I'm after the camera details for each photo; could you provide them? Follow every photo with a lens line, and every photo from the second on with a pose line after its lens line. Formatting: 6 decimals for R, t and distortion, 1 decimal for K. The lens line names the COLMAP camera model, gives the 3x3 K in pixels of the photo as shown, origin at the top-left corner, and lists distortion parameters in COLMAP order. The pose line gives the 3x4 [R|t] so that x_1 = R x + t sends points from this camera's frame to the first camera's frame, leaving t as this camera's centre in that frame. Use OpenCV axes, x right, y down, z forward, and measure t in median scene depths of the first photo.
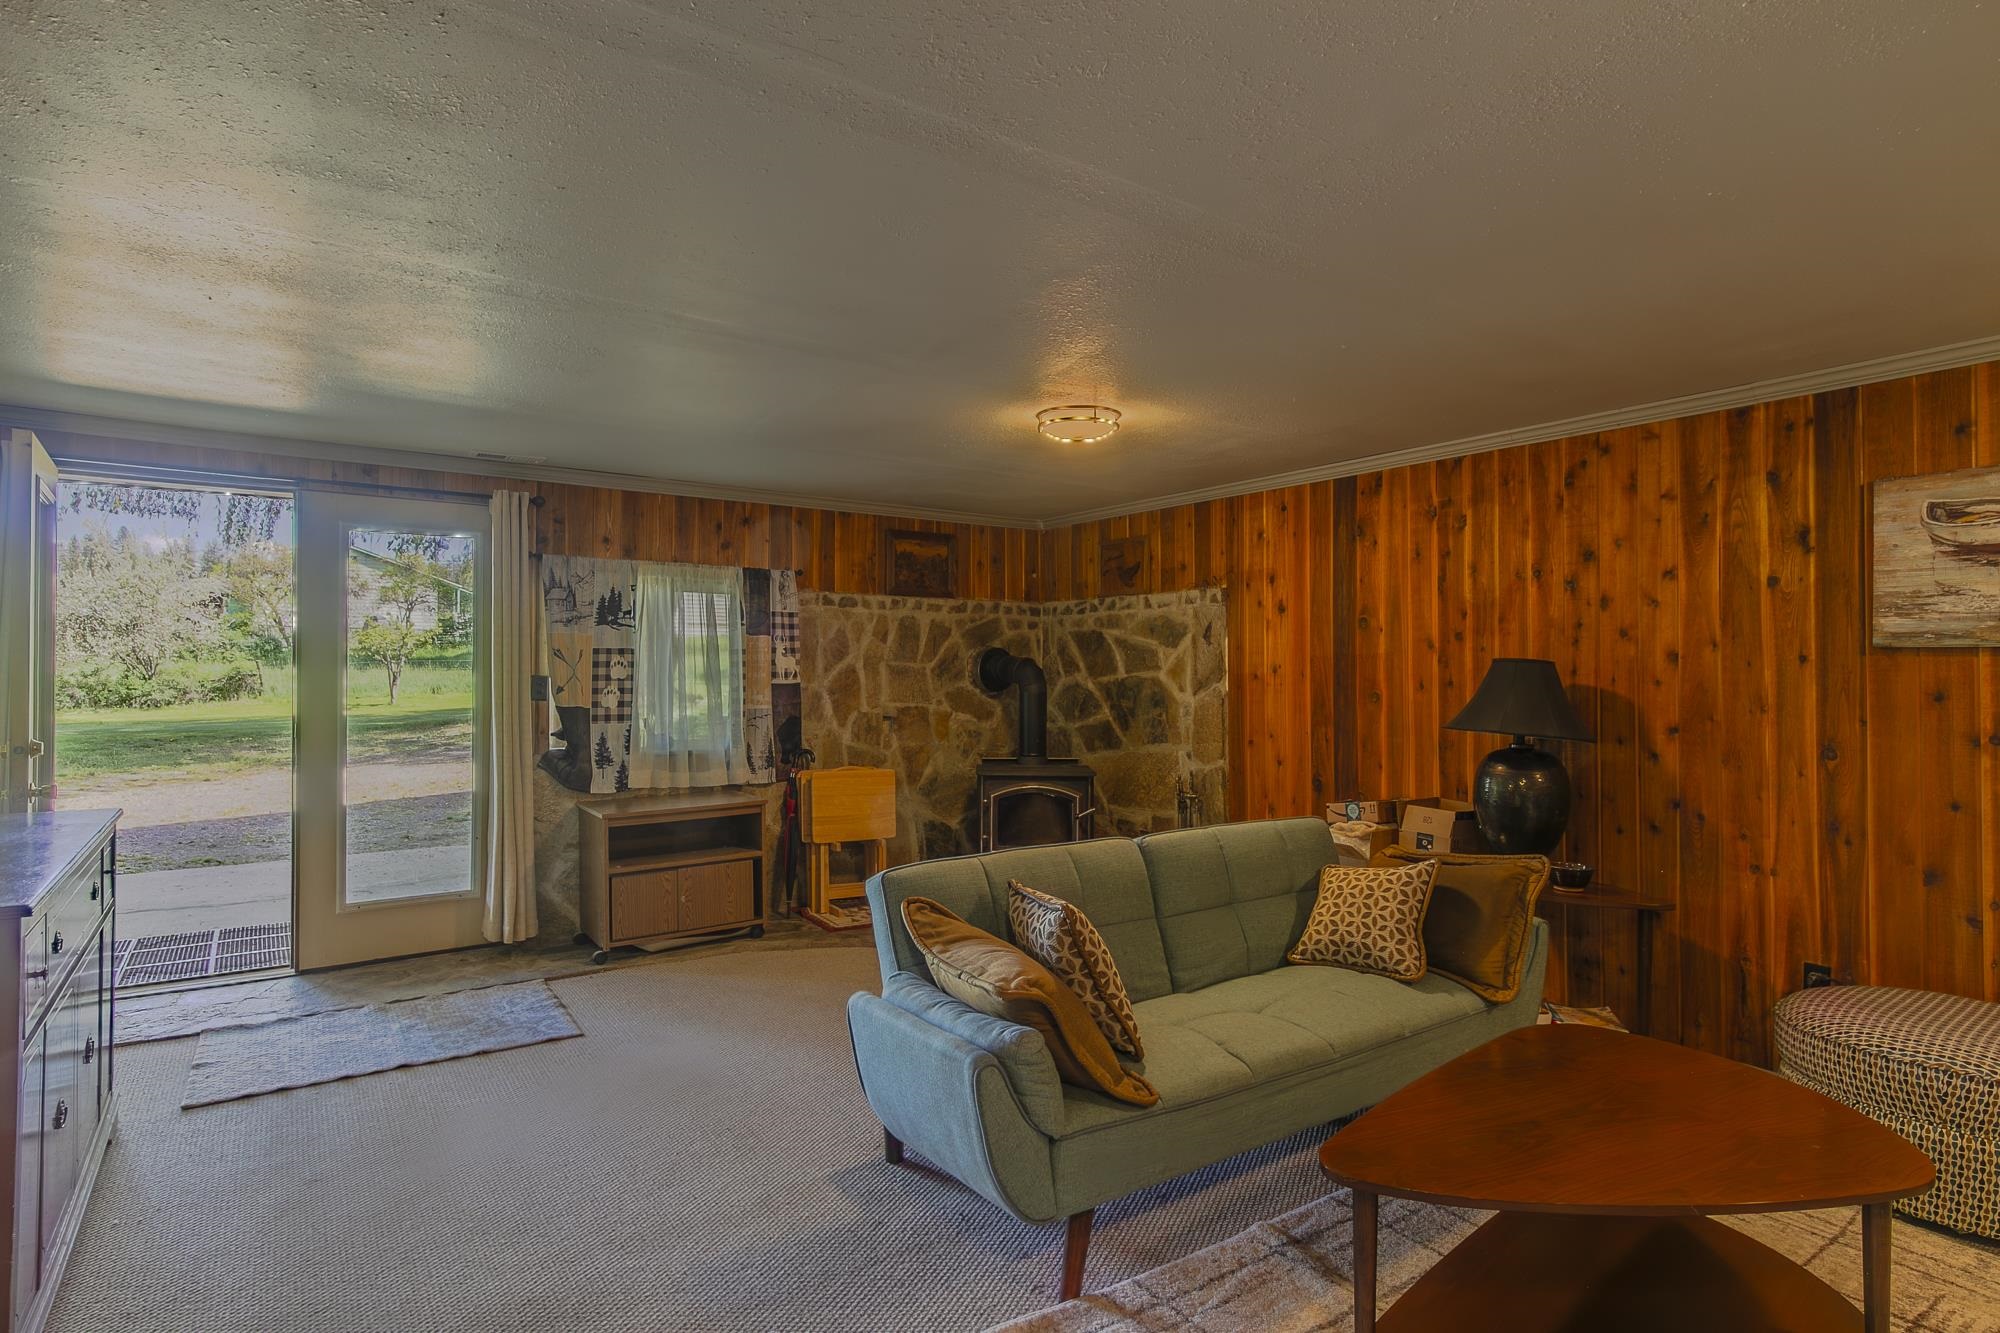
lens RADIAL K [[1080.2, 0, 999.6], [0, 1080.2, 667.6], [0, 0, 1]] dist [-0.001371, -0.000796]
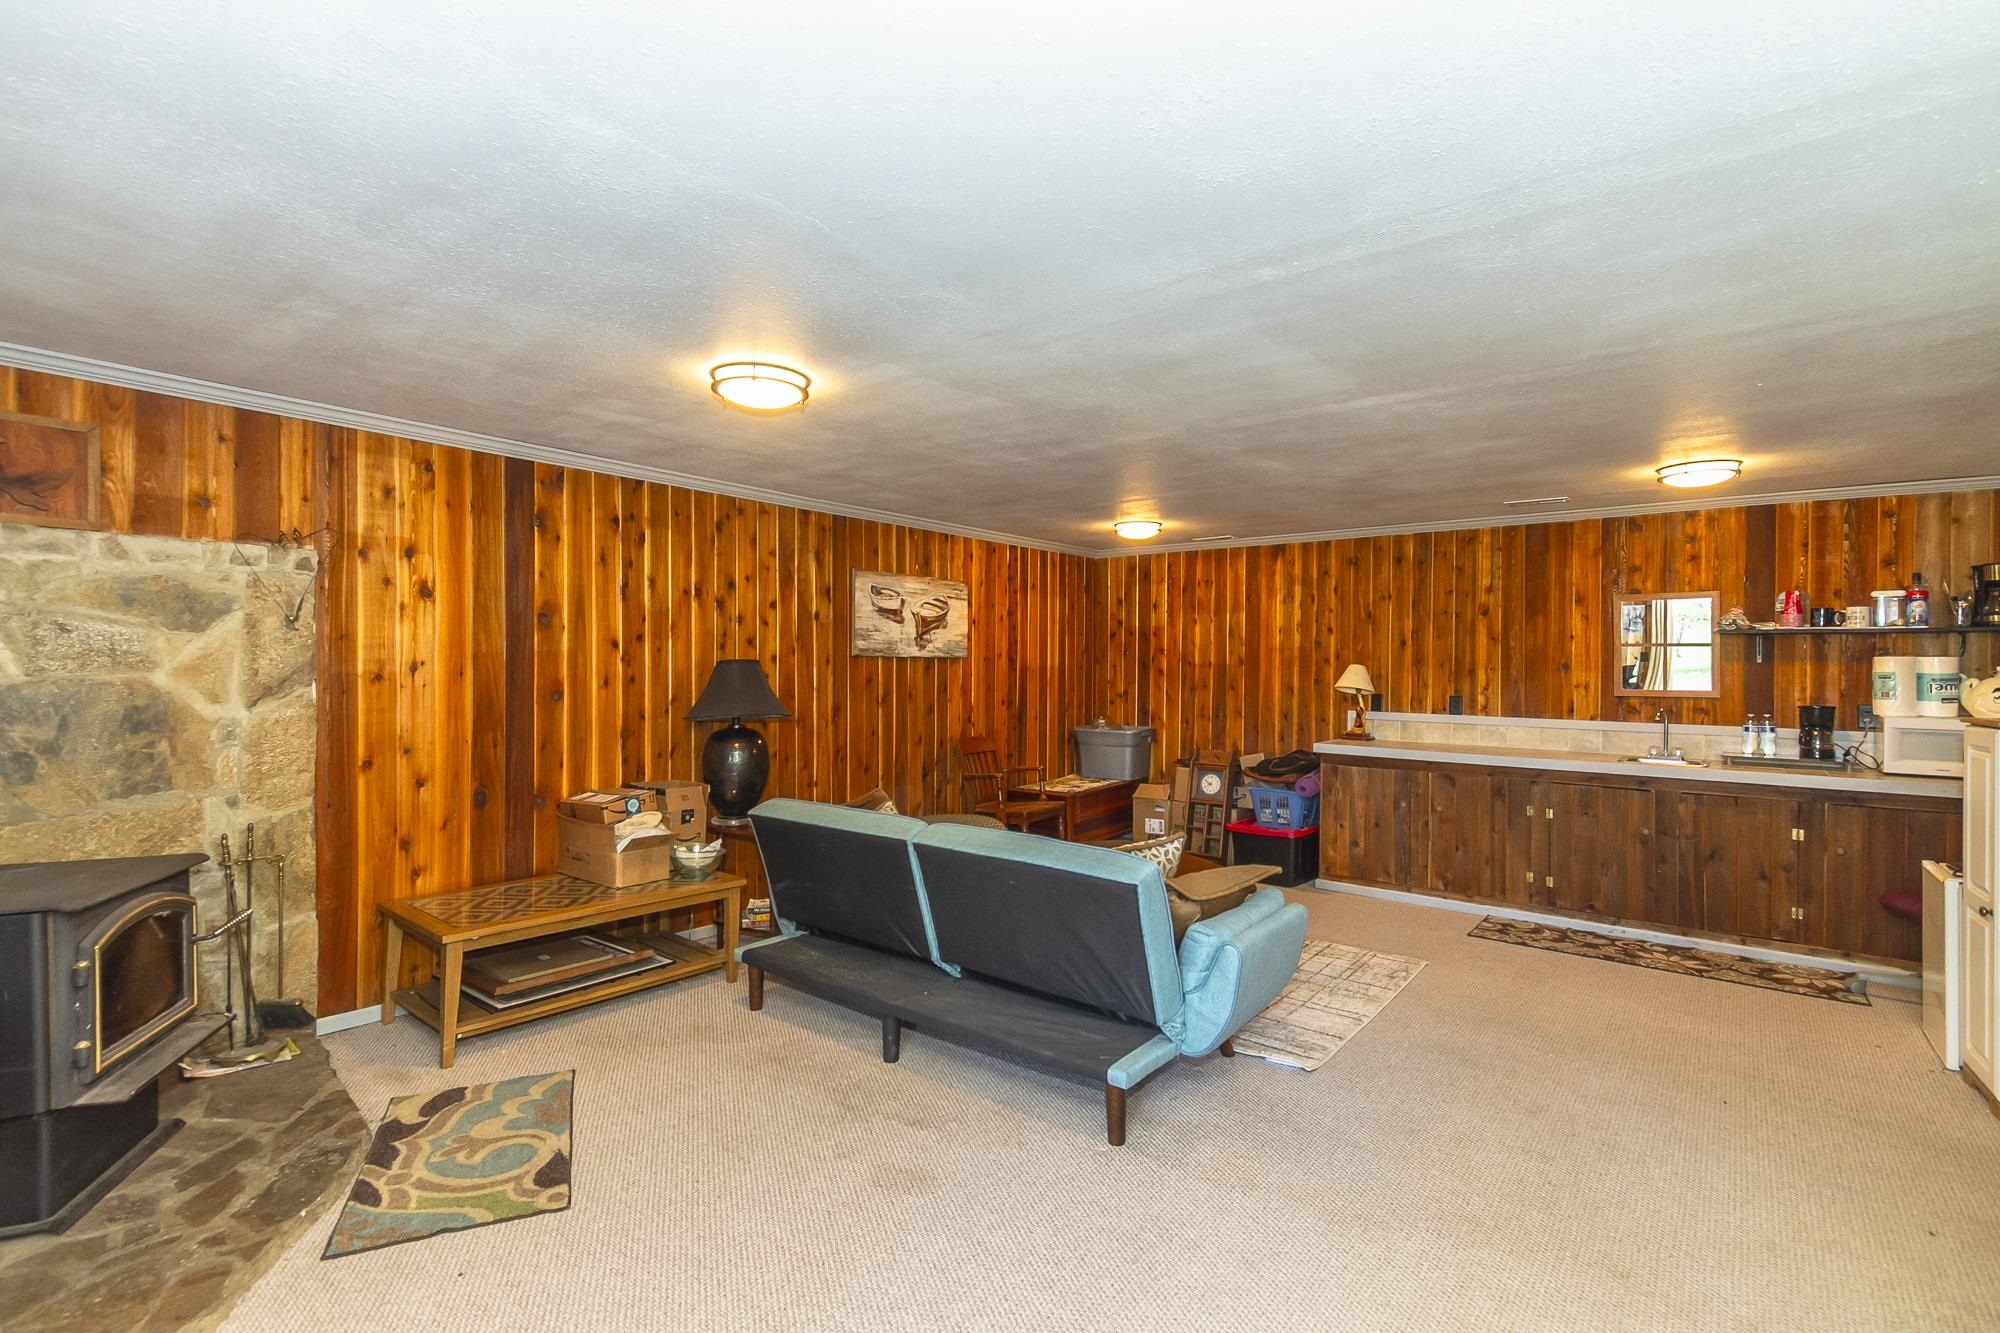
lens RADIAL K [[915.2, 0, 997.7], [0, 915.2, 663.4], [0, 0, 1]] dist [0.002901, -0.000511]
pose [[-0.312626, -0.001828, 0.949875, -0.600706], [-0.007108, 0.999975, -0.000415, -0.004433], [-0.949850, -0.006881, -0.312631, 0.926401]]
